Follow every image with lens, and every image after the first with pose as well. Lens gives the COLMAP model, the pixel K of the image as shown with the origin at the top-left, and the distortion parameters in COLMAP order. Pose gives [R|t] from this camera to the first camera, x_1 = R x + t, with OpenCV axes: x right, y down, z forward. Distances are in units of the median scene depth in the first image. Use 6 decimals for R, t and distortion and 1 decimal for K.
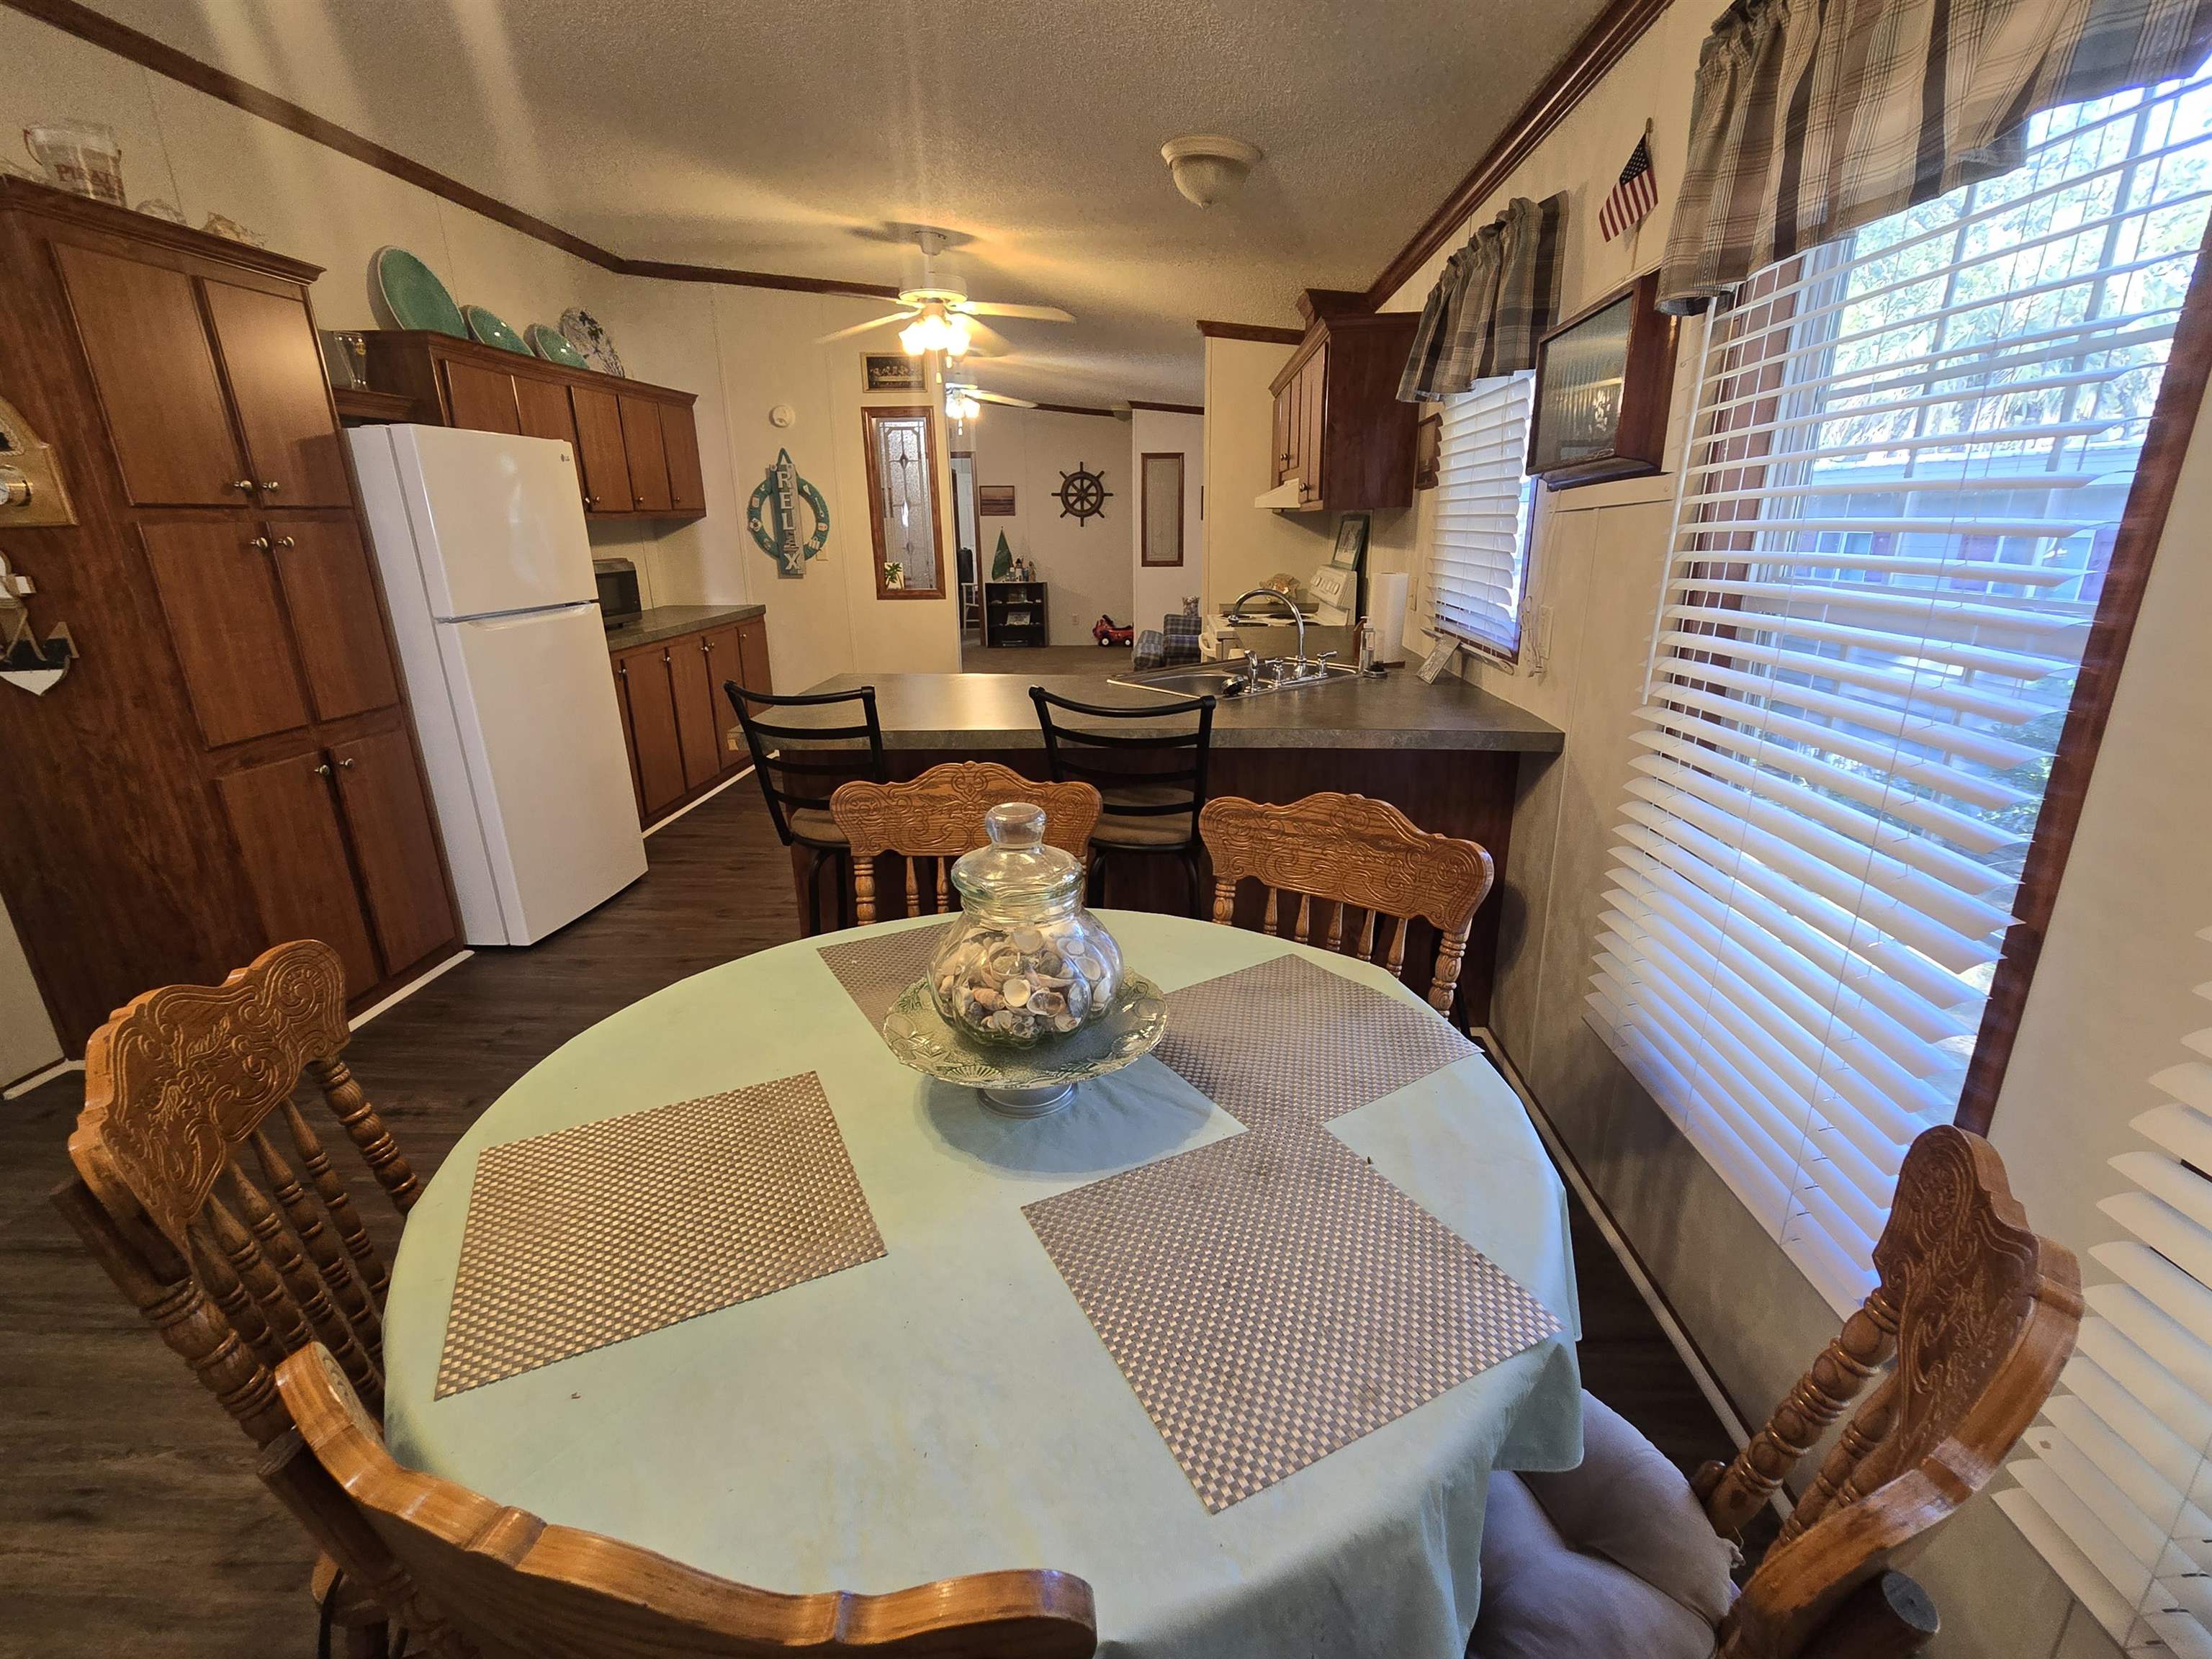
lens RADIAL K [[991.4, 0, 1095.9], [0, 991.4, 843.7], [0, 0, 1]] dist [0.008632, -0.001701]
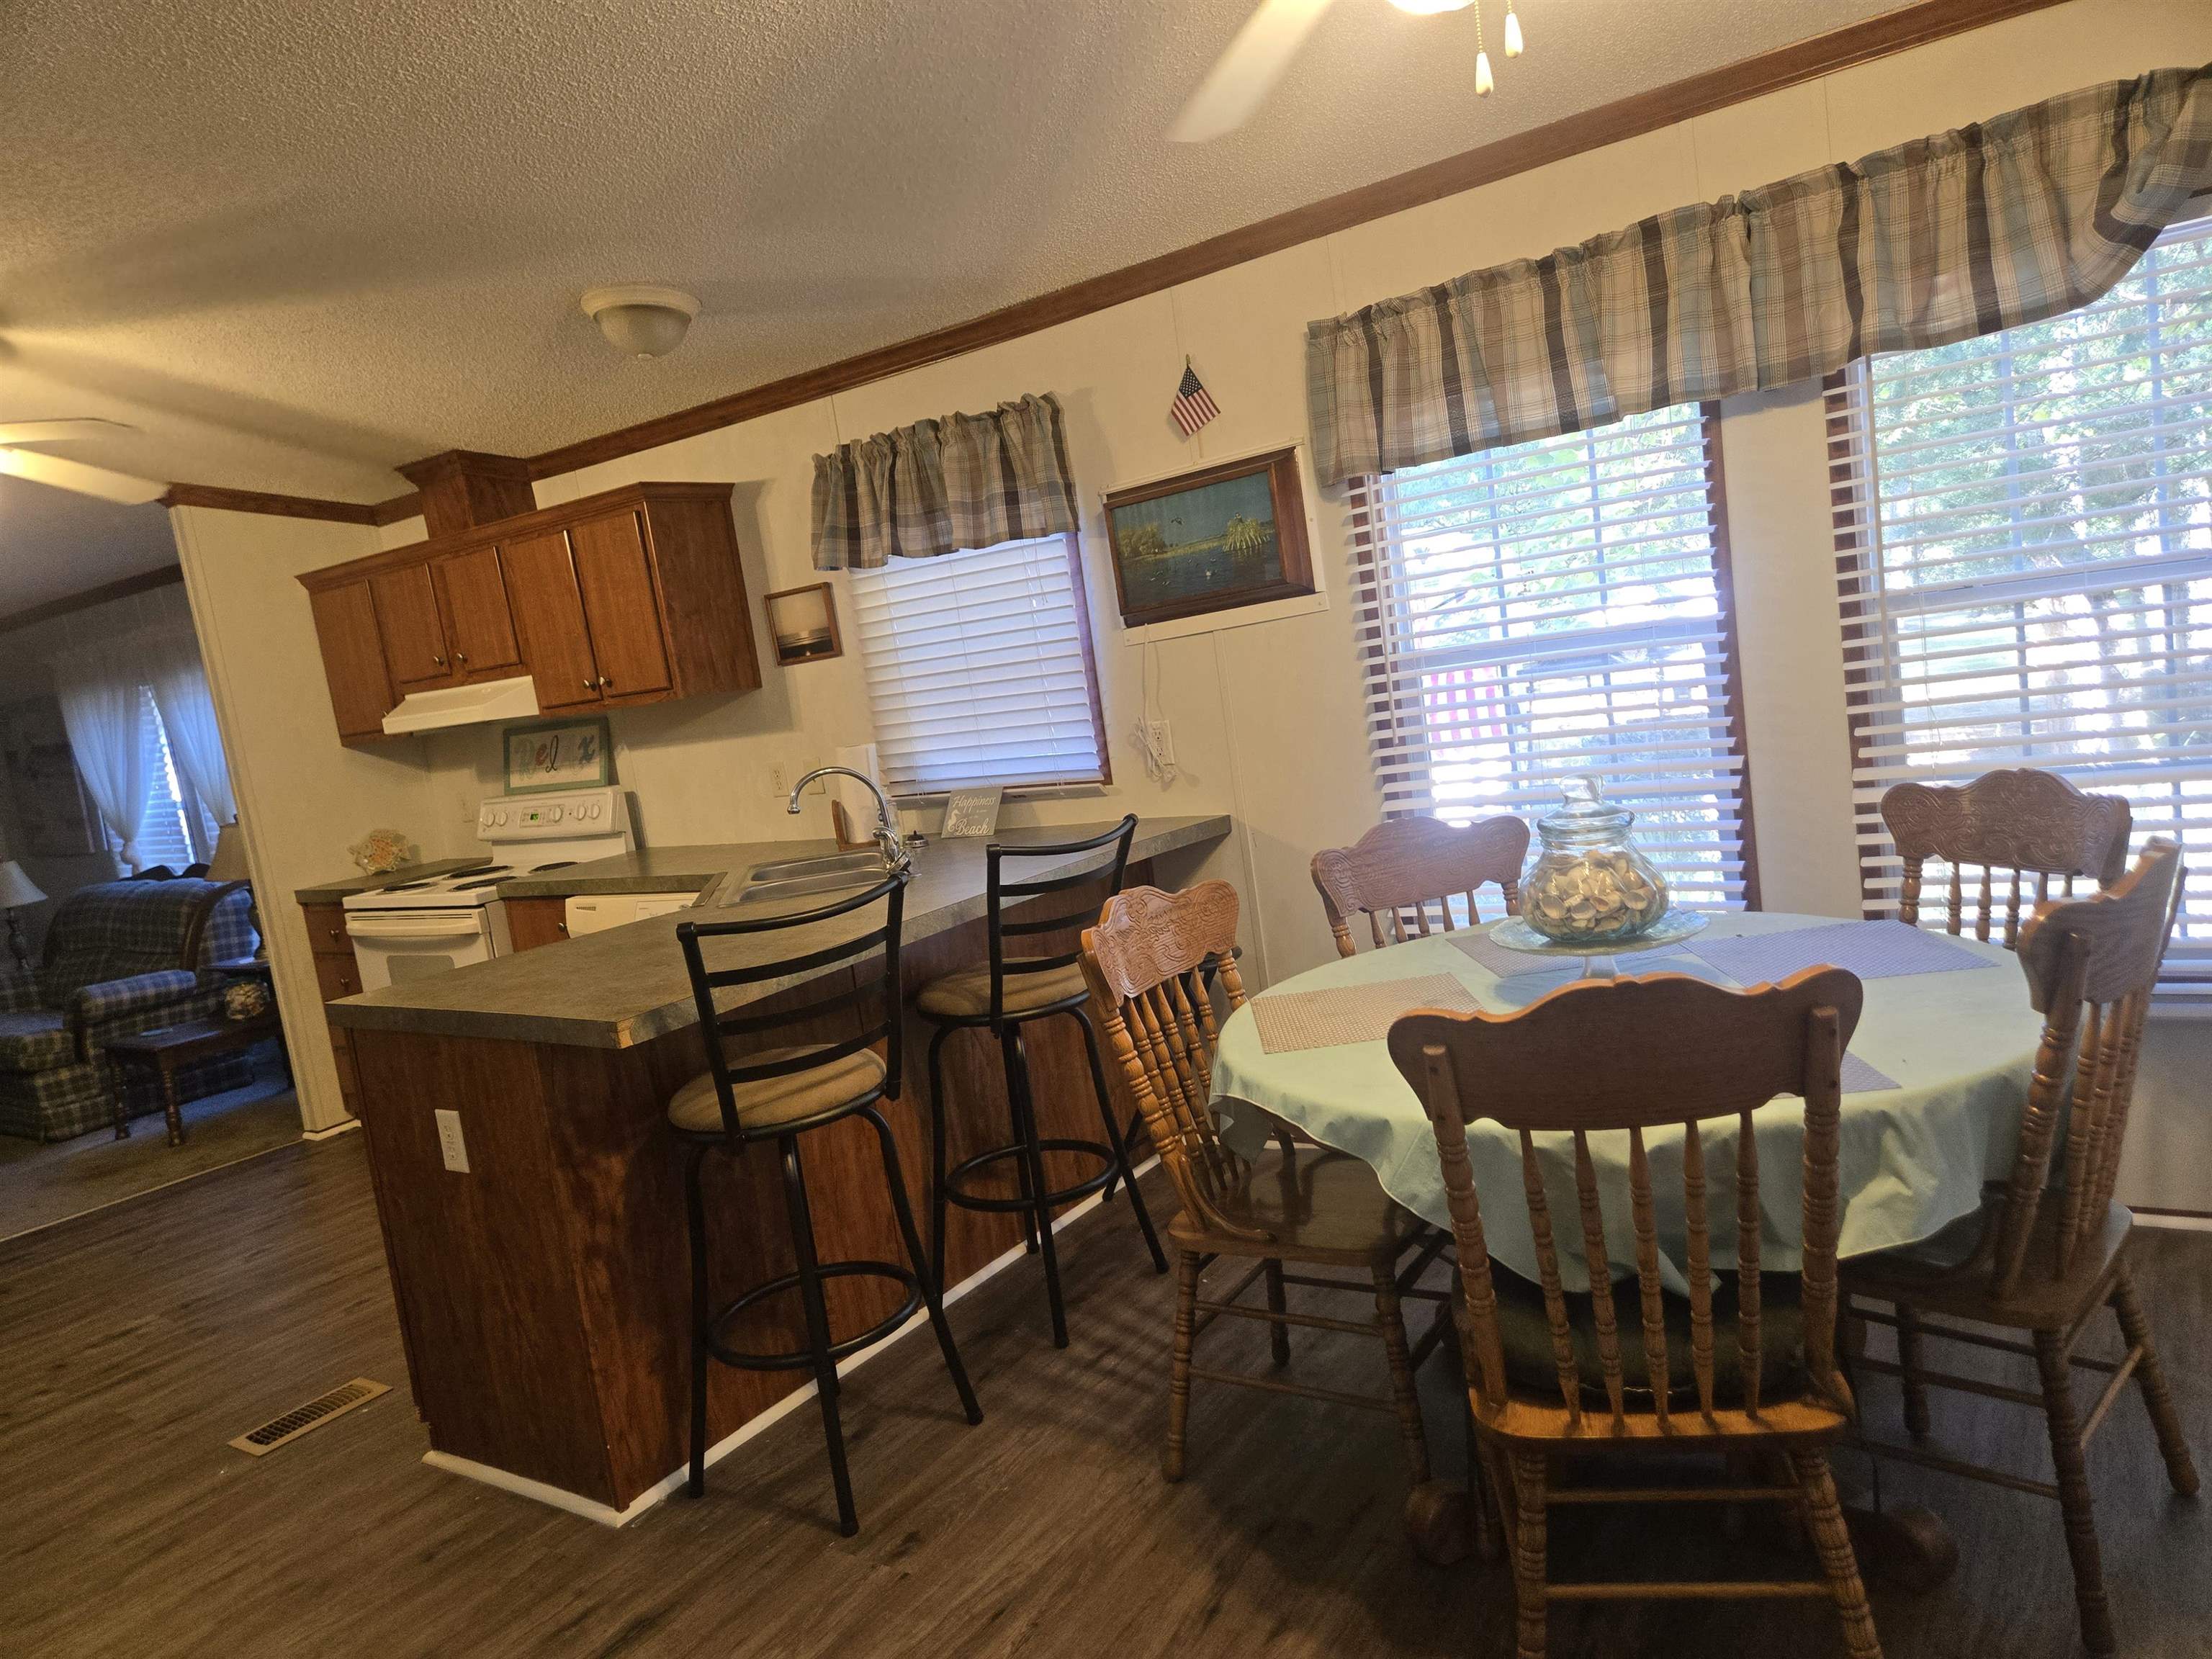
lens RADIAL K [[1493.4, 0, 1114.9], [0, 1493.4, 840.9], [0, 0, 1]] dist [0.051711, -0.049885]
pose [[0.500410, -0.165738, 0.849777, -0.446561], [0.388977, 0.919909, -0.049641, -0.020071], [-0.773490, 0.355384, 0.524800, 0.082545]]
